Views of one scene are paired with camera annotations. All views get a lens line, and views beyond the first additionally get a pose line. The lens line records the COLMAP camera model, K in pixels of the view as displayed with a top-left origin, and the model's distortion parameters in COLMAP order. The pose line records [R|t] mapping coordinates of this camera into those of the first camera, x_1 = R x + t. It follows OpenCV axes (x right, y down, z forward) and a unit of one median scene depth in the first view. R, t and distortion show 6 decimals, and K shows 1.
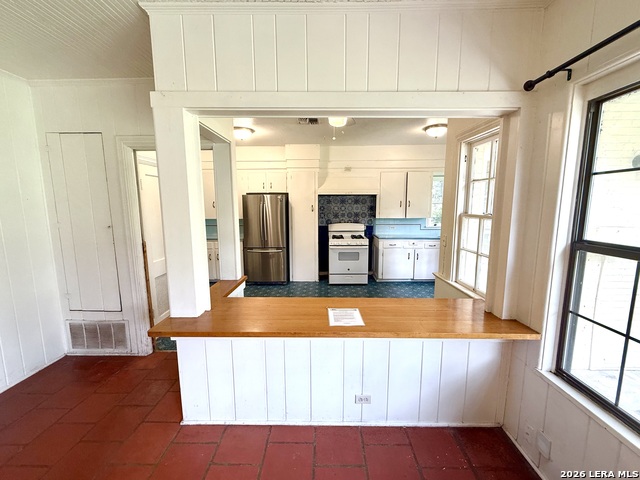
lens RADIAL K [[263.6, 0, 320.8], [0, 263.6, 239.7], [0, 0, 1]] dist [0.000095, -0.000371]
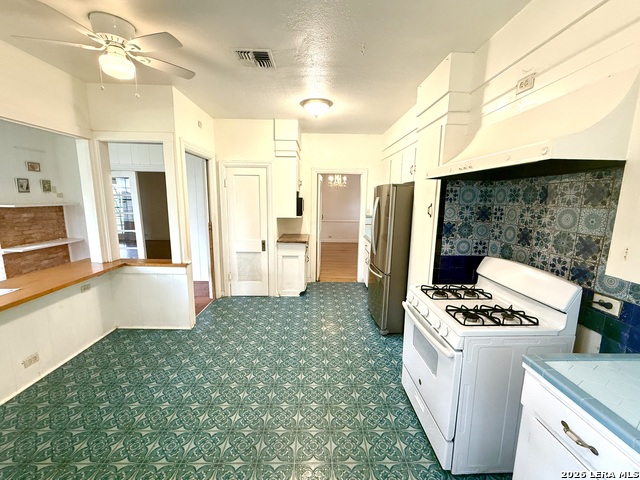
lens RADIAL K [[259.6, 0, 320.0], [0, 259.6, 240.0], [0, 0, 1]] dist [0.001619, 0.000122]
pose [[0.042436, 0.165921, -0.985226, 0.408707], [-0.145737, 0.976594, 0.158190, -0.112002], [0.988413, 0.136871, 0.065624, 0.787203]]
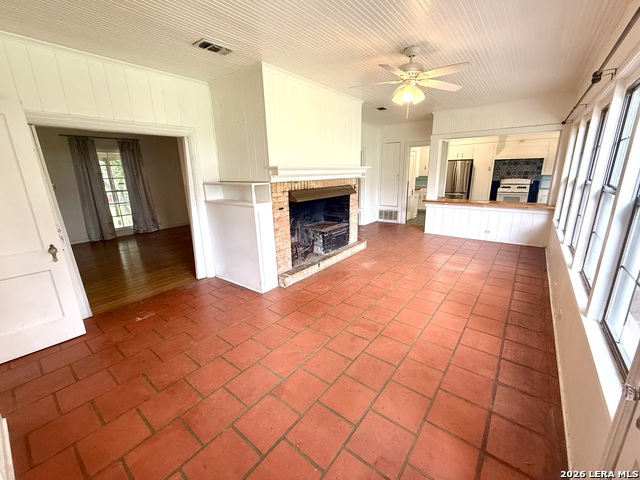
lens RADIAL K [[263.6, 0, 320.8], [0, 263.6, 239.7], [0, 0, 1]] dist [0.000095, -0.000371]
pose [[0.795477, 0.138049, -0.590050, 0.156205], [-0.061581, 0.987081, 0.147918, 0.131530], [0.602847, -0.081329, 0.793701, -0.909915]]
